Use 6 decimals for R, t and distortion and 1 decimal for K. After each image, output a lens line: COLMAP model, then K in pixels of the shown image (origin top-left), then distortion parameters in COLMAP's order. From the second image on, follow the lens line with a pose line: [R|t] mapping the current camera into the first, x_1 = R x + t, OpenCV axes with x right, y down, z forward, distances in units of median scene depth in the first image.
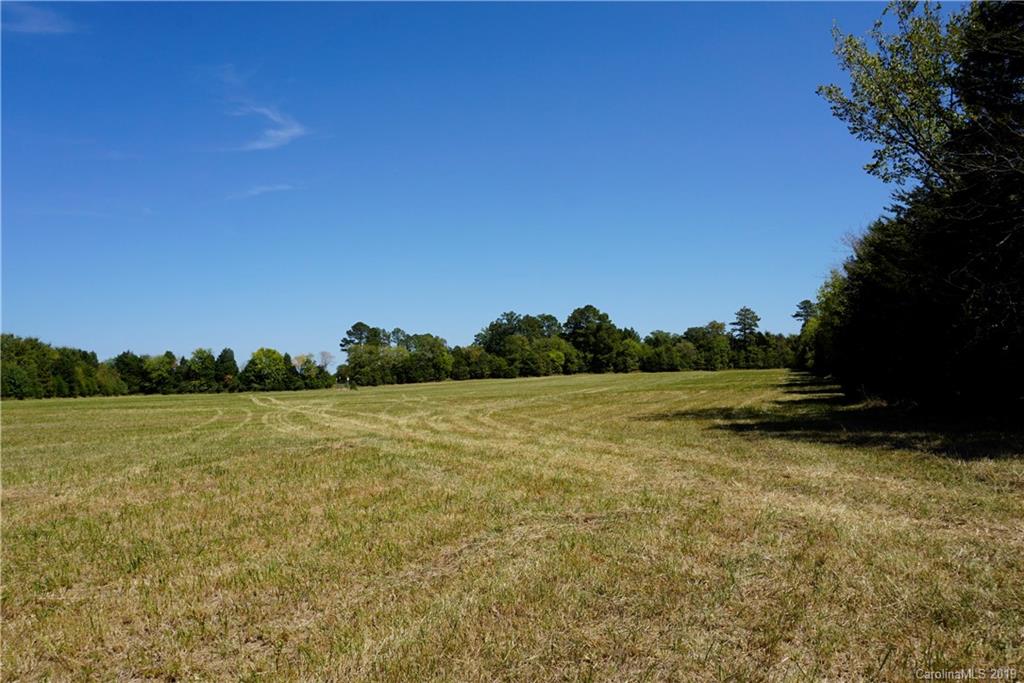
lens RADIAL K [[674.7, 0, 509.8], [0, 674.7, 340.4], [0, 0, 1]] dist [-0.051321, 0.031765]
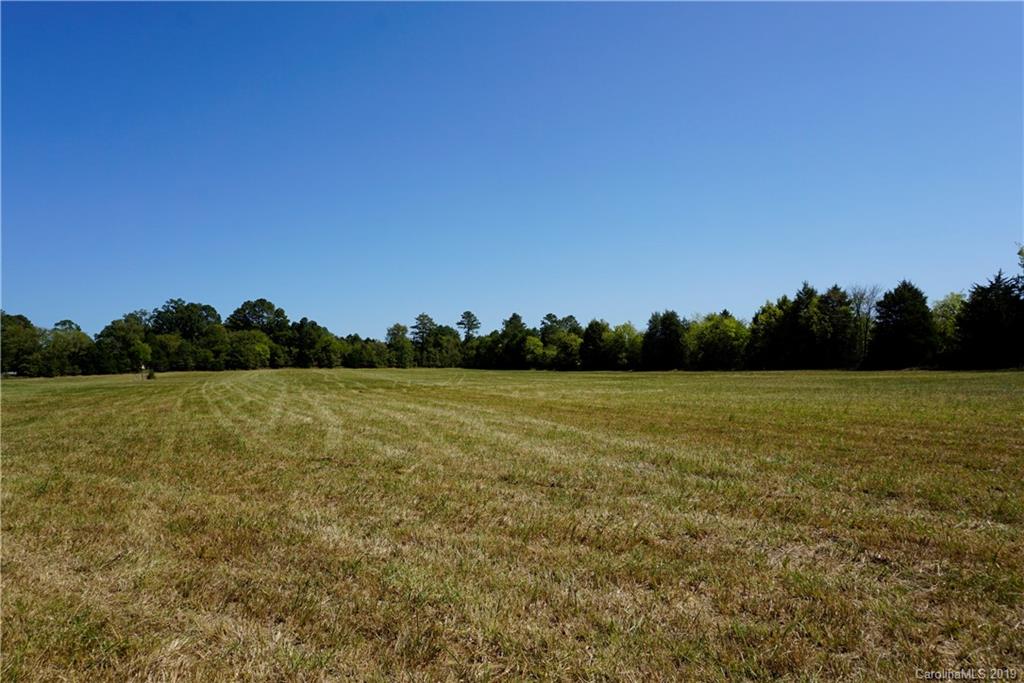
lens RADIAL K [[674.7, 0, 507.7], [0, 674.7, 340.0], [0, 0, 1]] dist [-0.051321, 0.031765]
pose [[0.770706, 0.047651, 0.635407, -0.281942], [-0.047066, 0.998733, -0.017811, 0.010095], [-0.635450, -0.016179, 0.771972, 0.021697]]
